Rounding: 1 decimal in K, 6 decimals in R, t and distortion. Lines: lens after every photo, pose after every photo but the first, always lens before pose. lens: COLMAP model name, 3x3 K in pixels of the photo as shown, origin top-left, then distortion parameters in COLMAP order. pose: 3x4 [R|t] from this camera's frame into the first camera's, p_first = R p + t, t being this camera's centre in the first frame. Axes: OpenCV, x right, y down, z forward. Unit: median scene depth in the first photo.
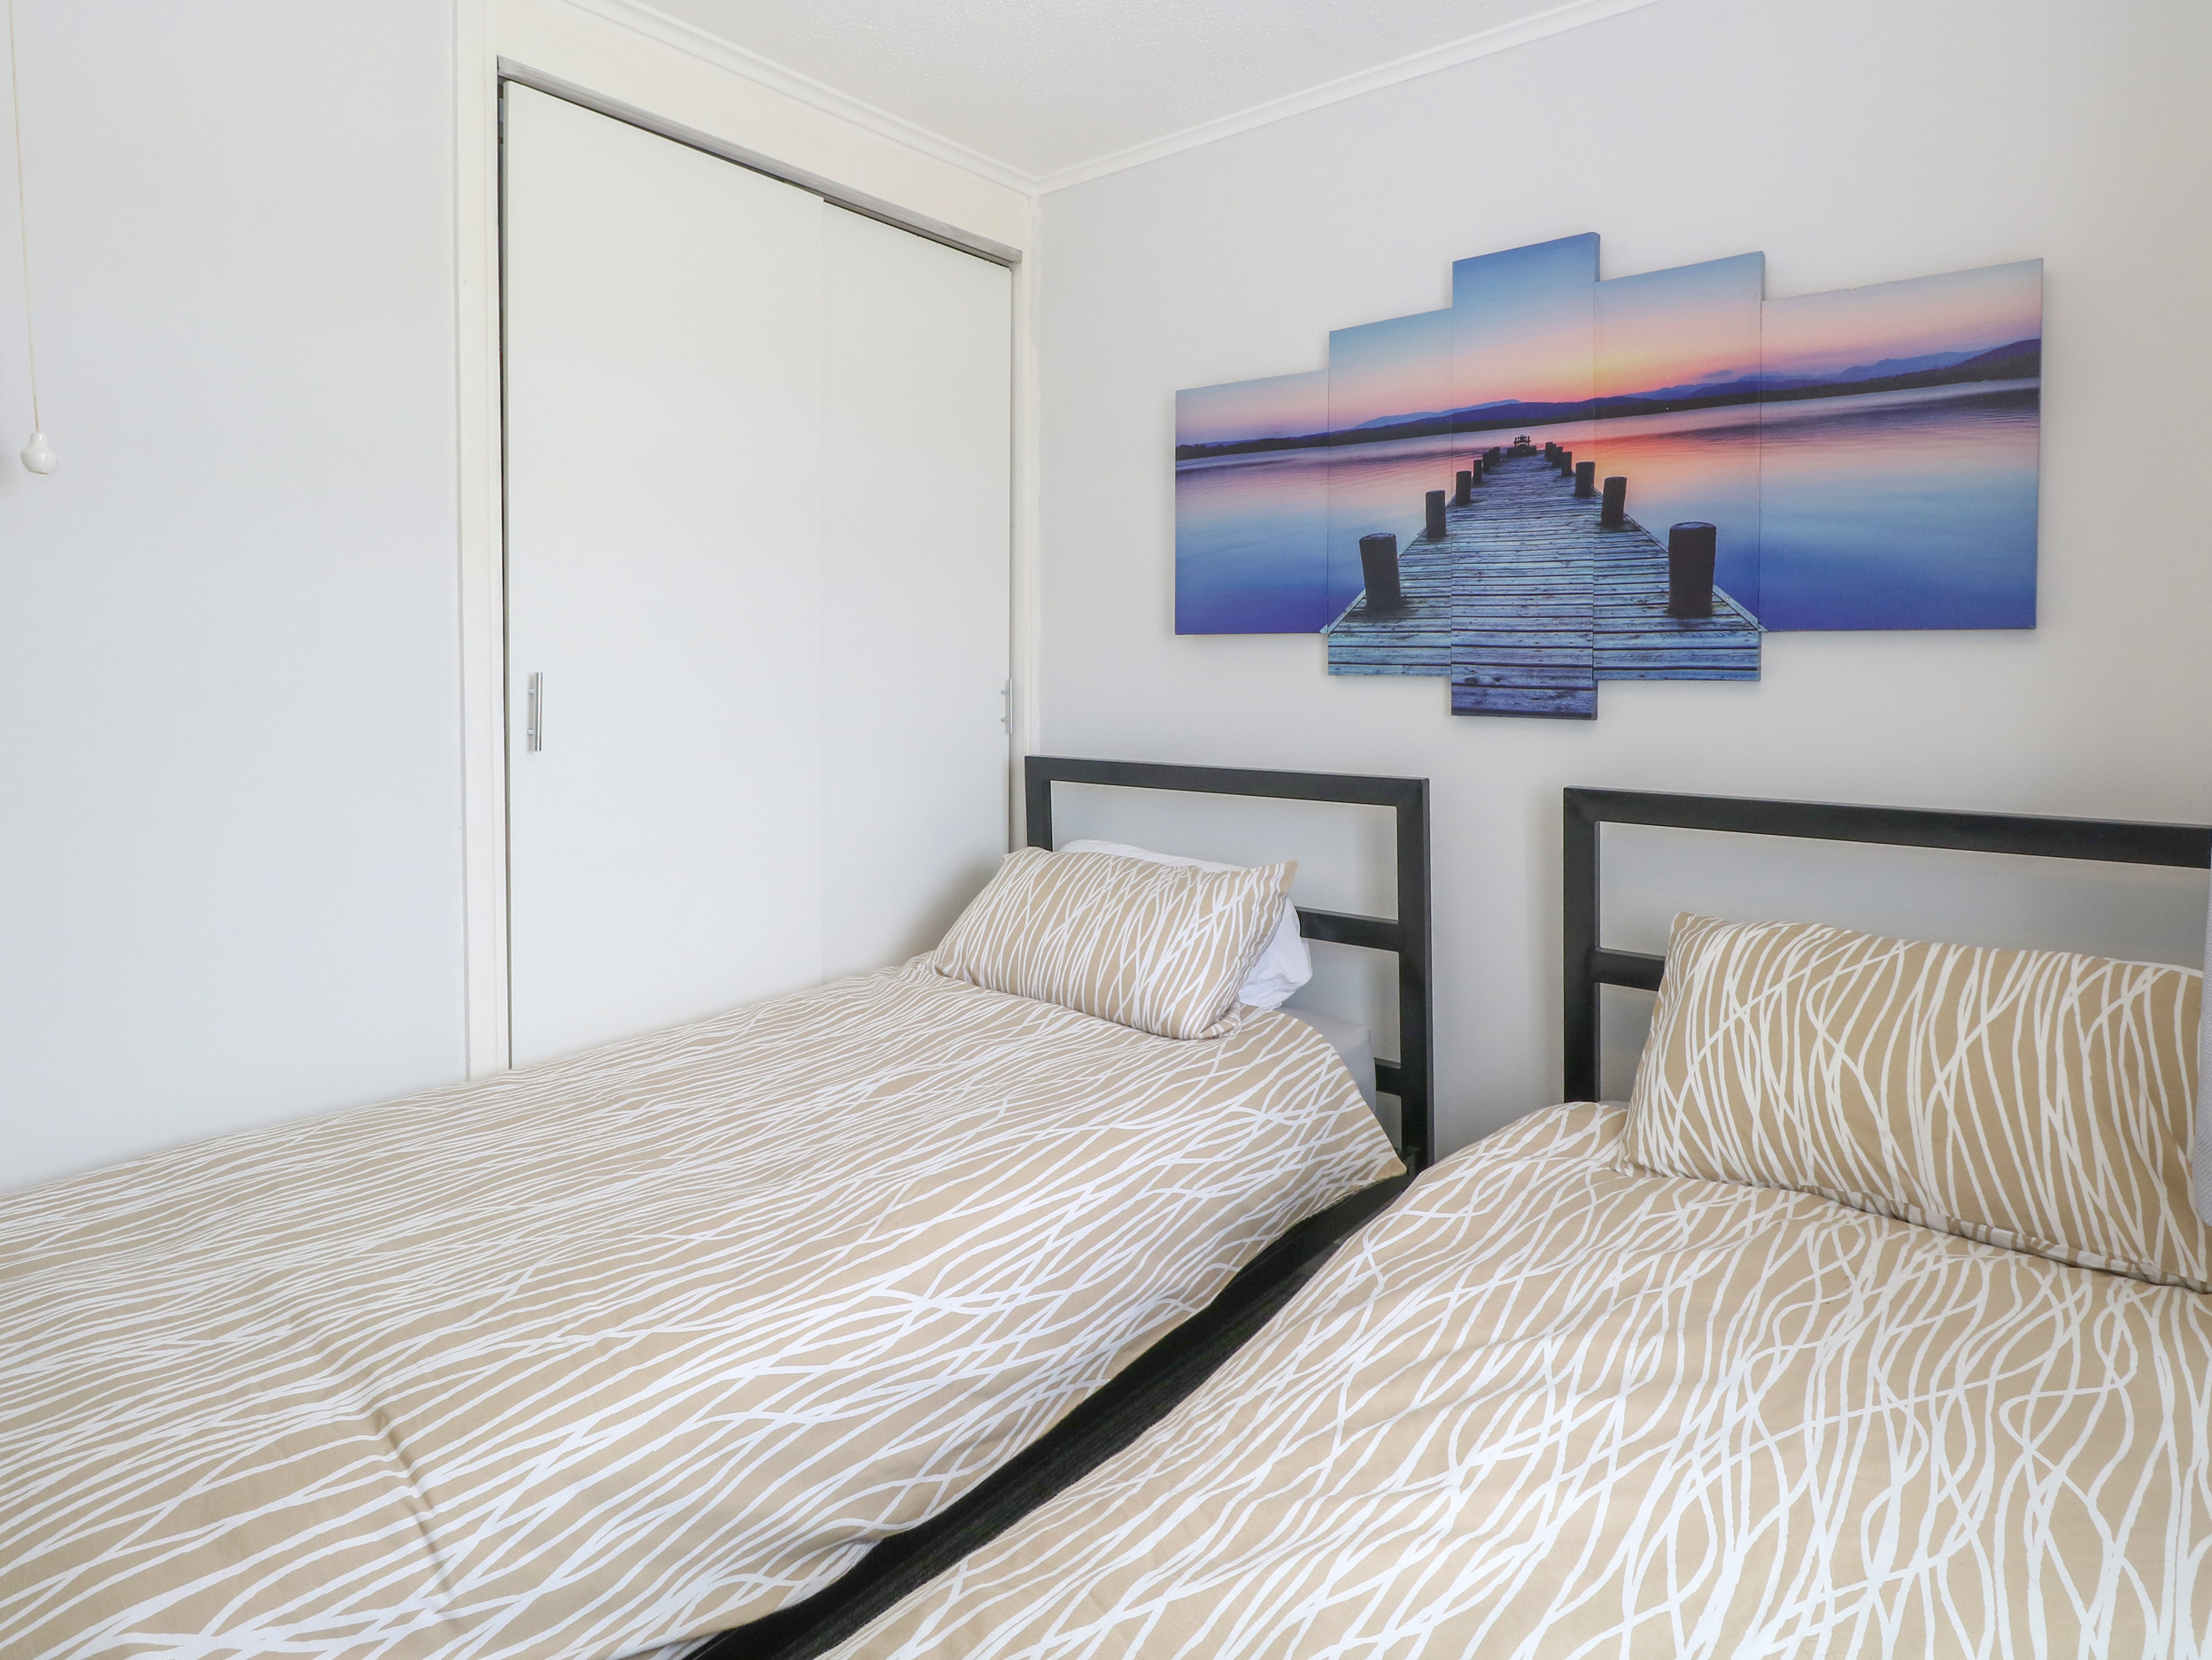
lens RADIAL K [[1261.4, 0, 1094.0], [0, 1261.4, 821.7], [0, 0, 1]] dist [-0.025017, -0.000974]
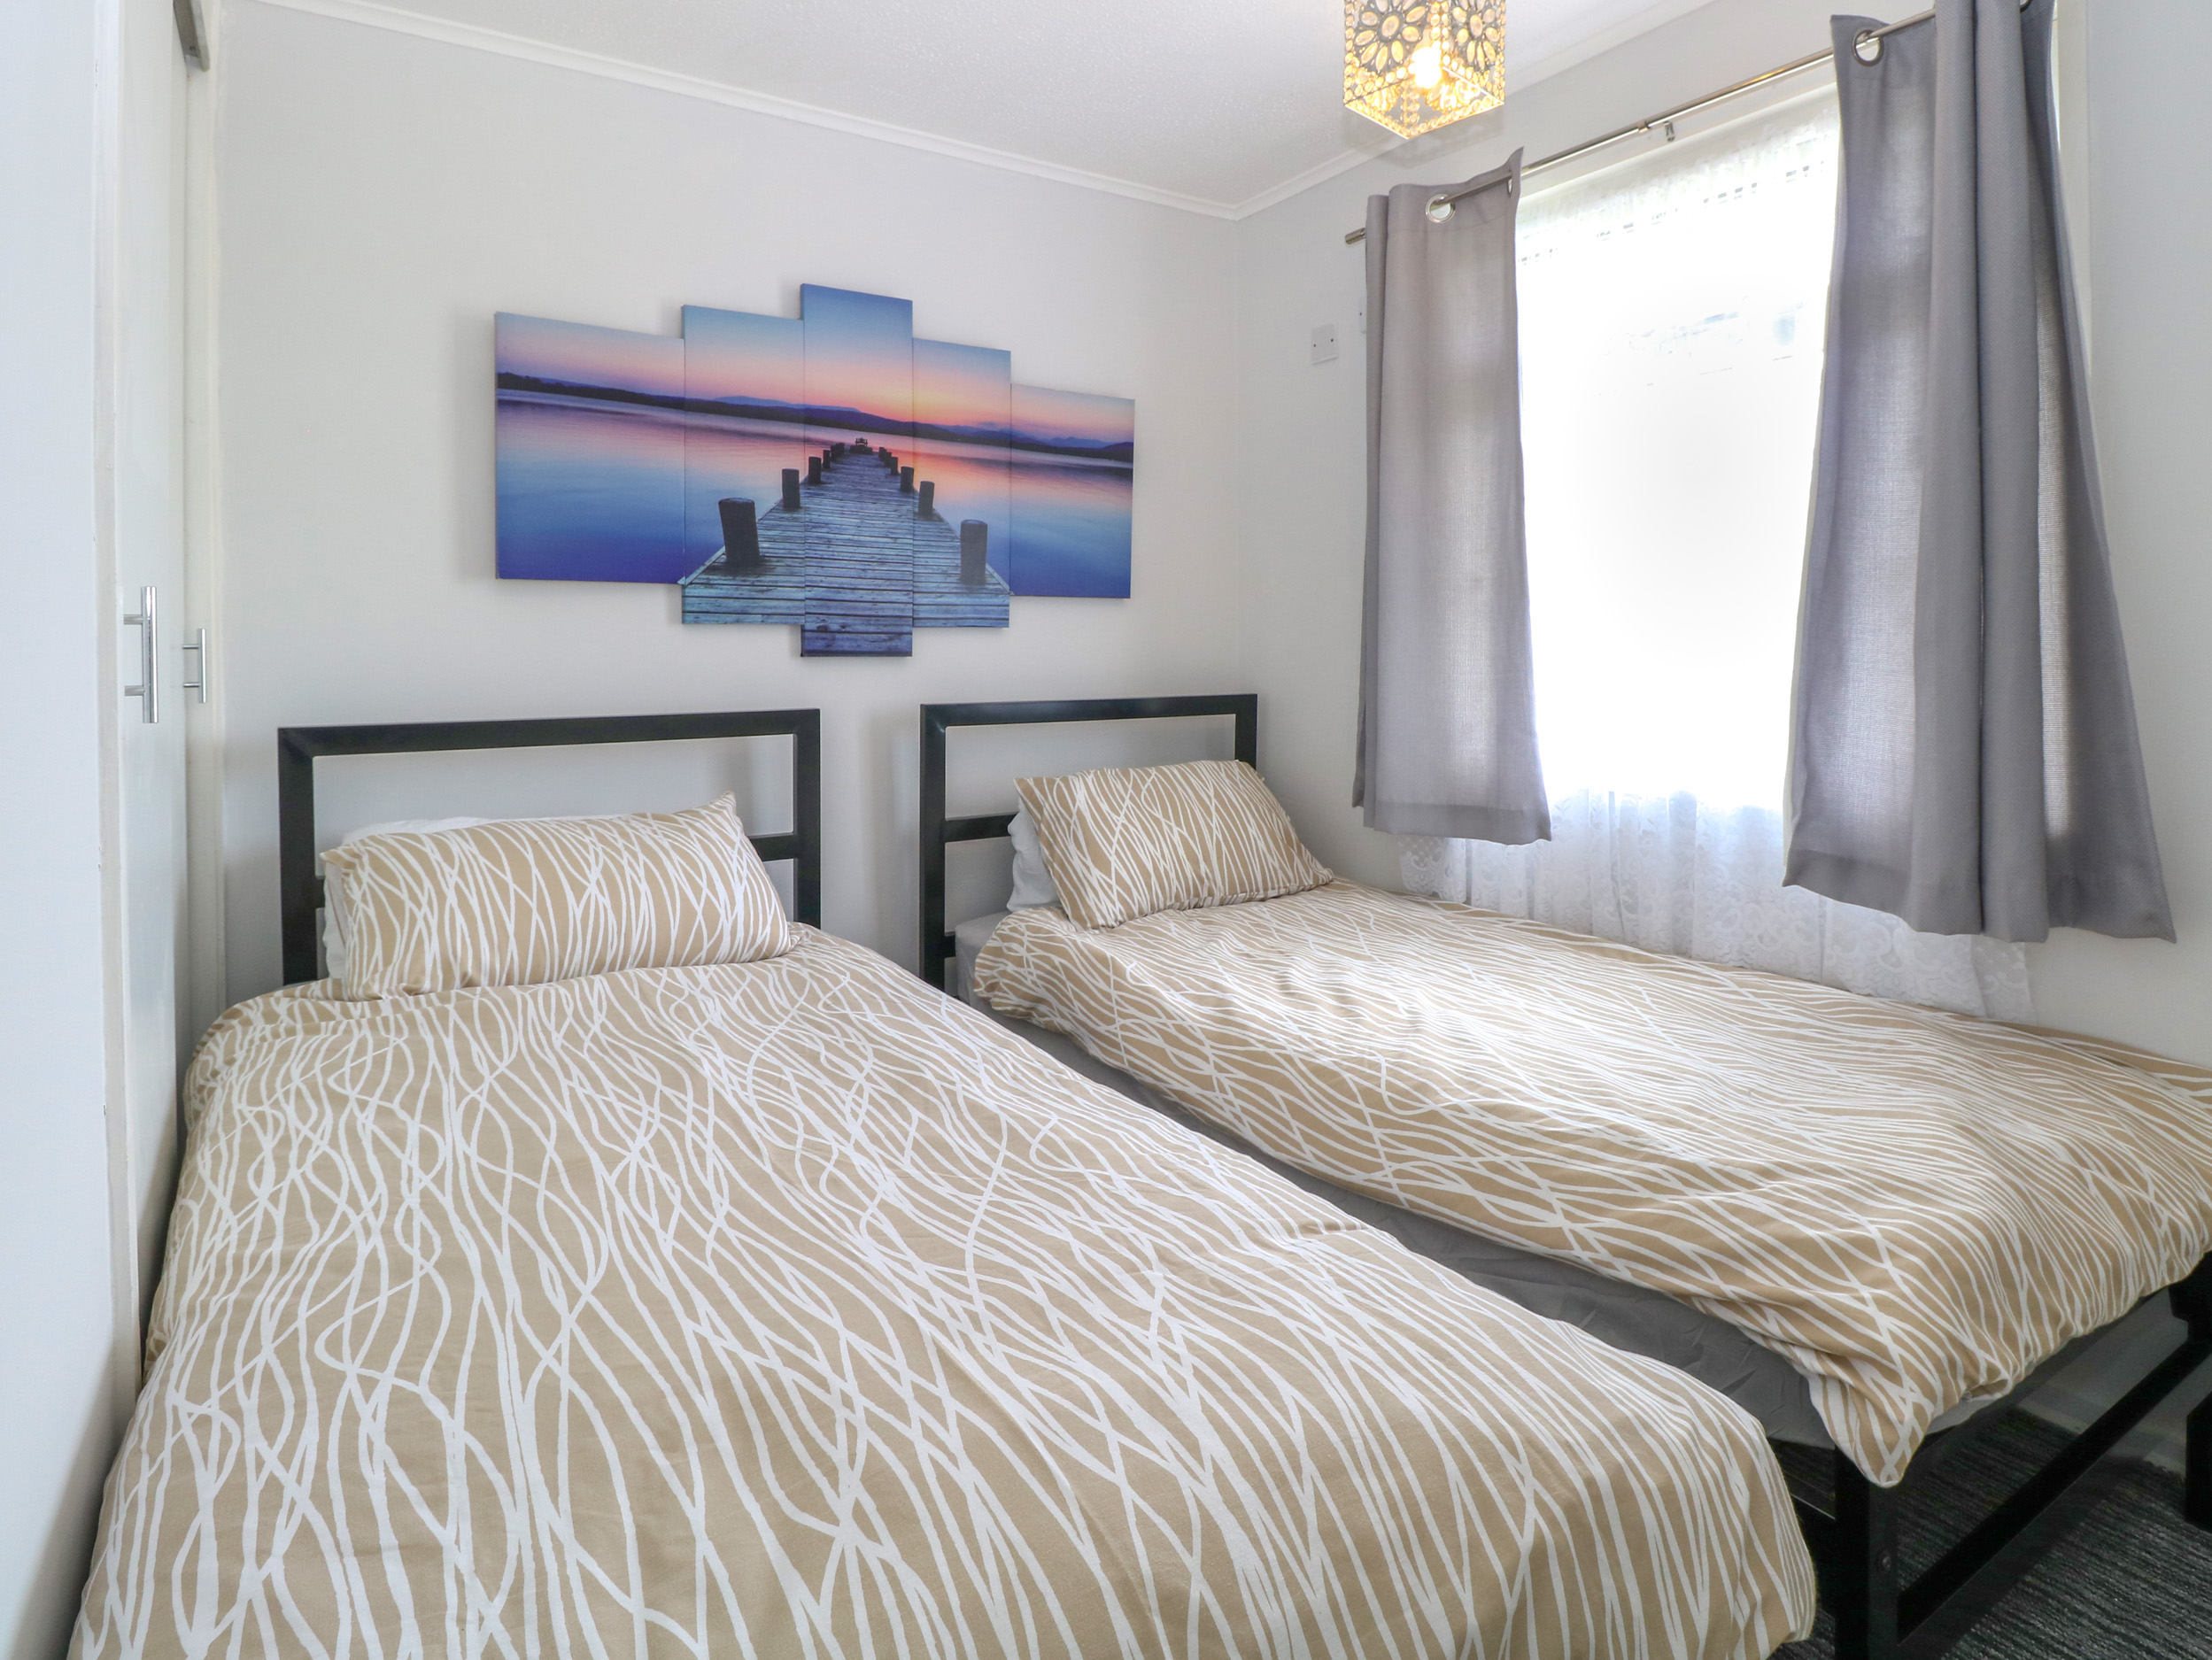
lens RADIAL K [[1261.4, 0, 1094.0], [0, 1261.4, 821.7], [0, 0, 1]] dist [-0.025017, -0.000974]
pose [[0.279416, -0.131952, 0.951060, -0.860032], [0.120293, 0.987519, 0.101669, -0.018067], [-0.952605, 0.085998, 0.291801, 0.413691]]
